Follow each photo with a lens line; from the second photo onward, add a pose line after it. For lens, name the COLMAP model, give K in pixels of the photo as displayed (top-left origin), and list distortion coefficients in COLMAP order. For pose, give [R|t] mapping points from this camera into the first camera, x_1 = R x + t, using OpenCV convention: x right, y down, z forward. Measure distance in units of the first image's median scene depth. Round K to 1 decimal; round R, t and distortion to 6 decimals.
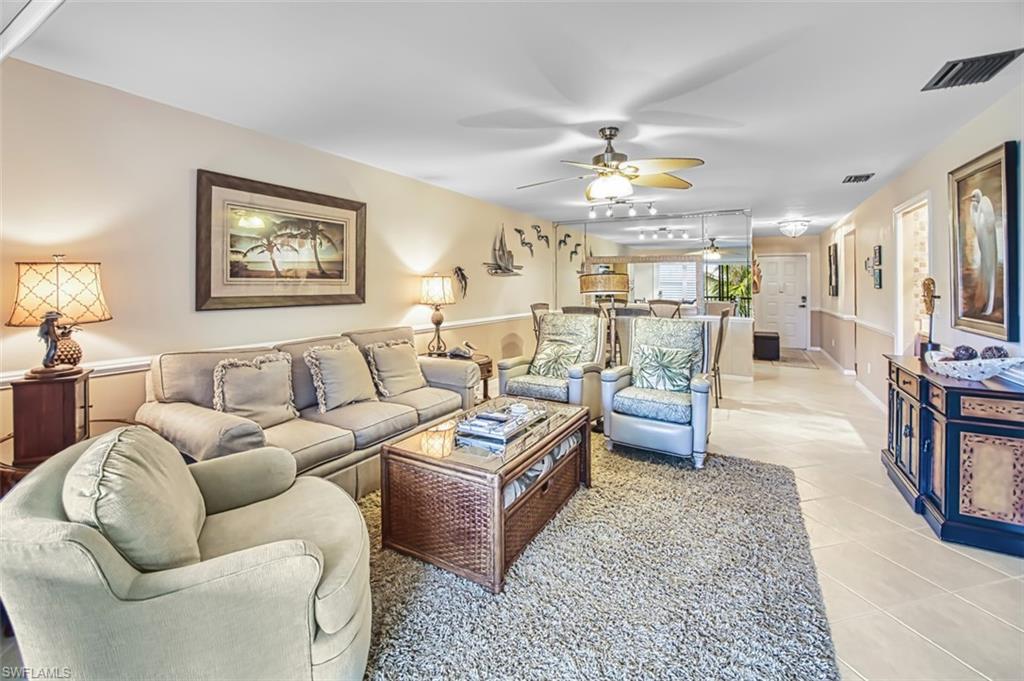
lens RADIAL K [[415.1, 0, 509.4], [0, 415.1, 277.3], [0, 0, 1]] dist [-0.016385, 0.000009]
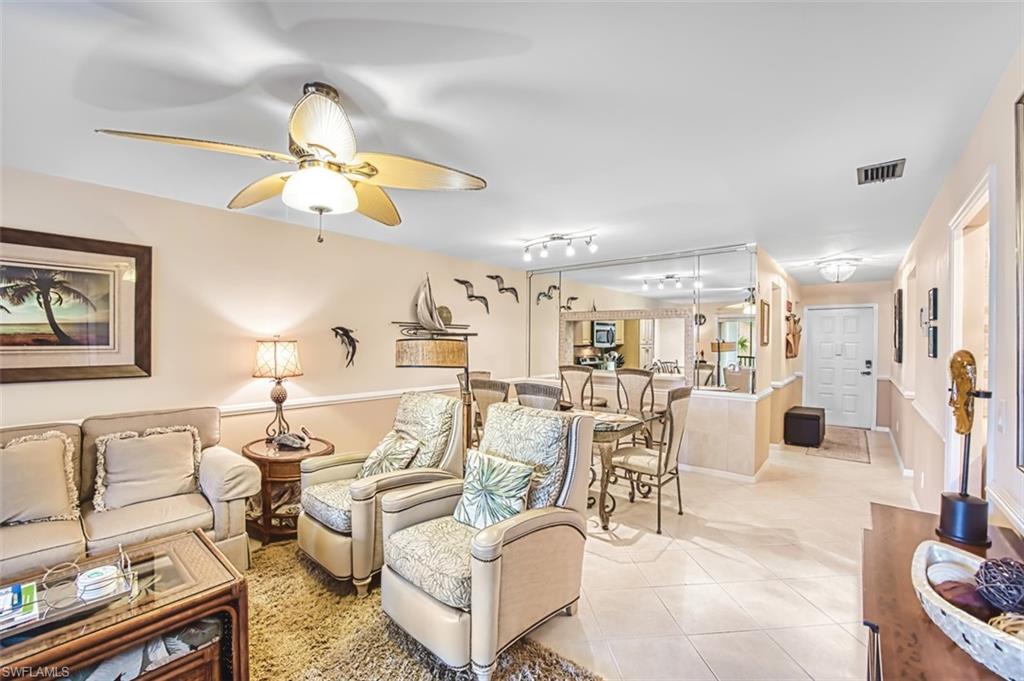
lens RADIAL K [[420.3, 0, 505.5], [0, 420.3, 339.3], [0, 0, 1]] dist [-0.023293, 0.000074]
pose [[0.987931, -0.002836, -0.154872, 0.355728], [0.004461, 0.999939, 0.010149, -0.009350], [0.154833, -0.010718, 0.987882, 0.286365]]
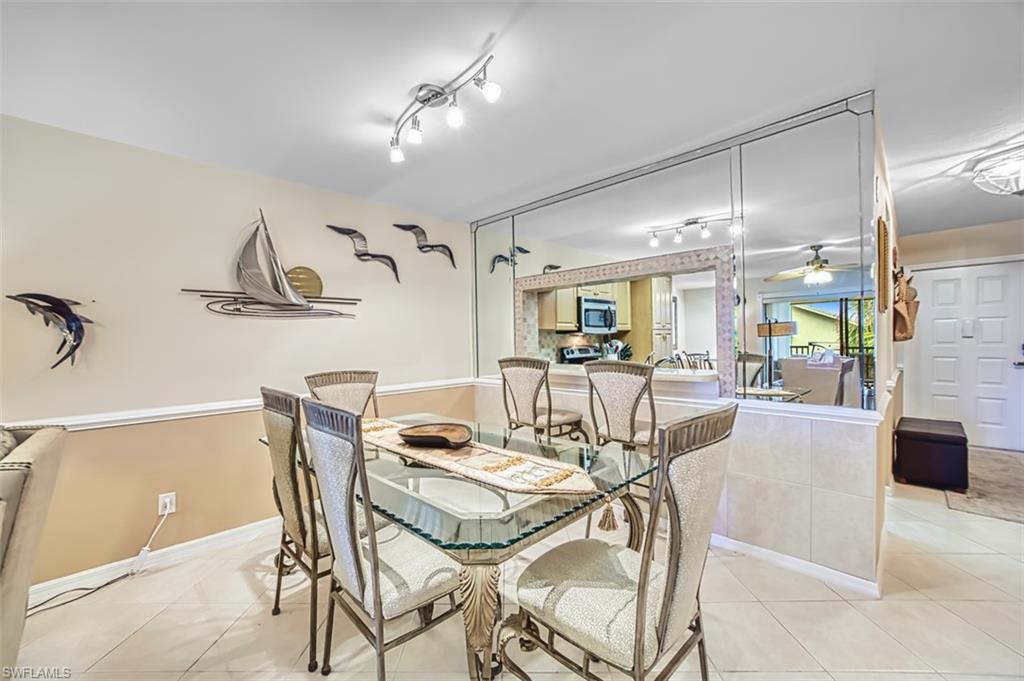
lens RADIAL K [[412.9, 0, 486.7], [0, 412.9, 343.5], [0, 0, 1]] dist [-0.002260, -0.000013]
pose [[0.965000, -0.024214, -0.261128, 0.496695], [0.031287, 0.999247, 0.022962, 0.036489], [0.260375, -0.030328, 0.965031, 0.823697]]
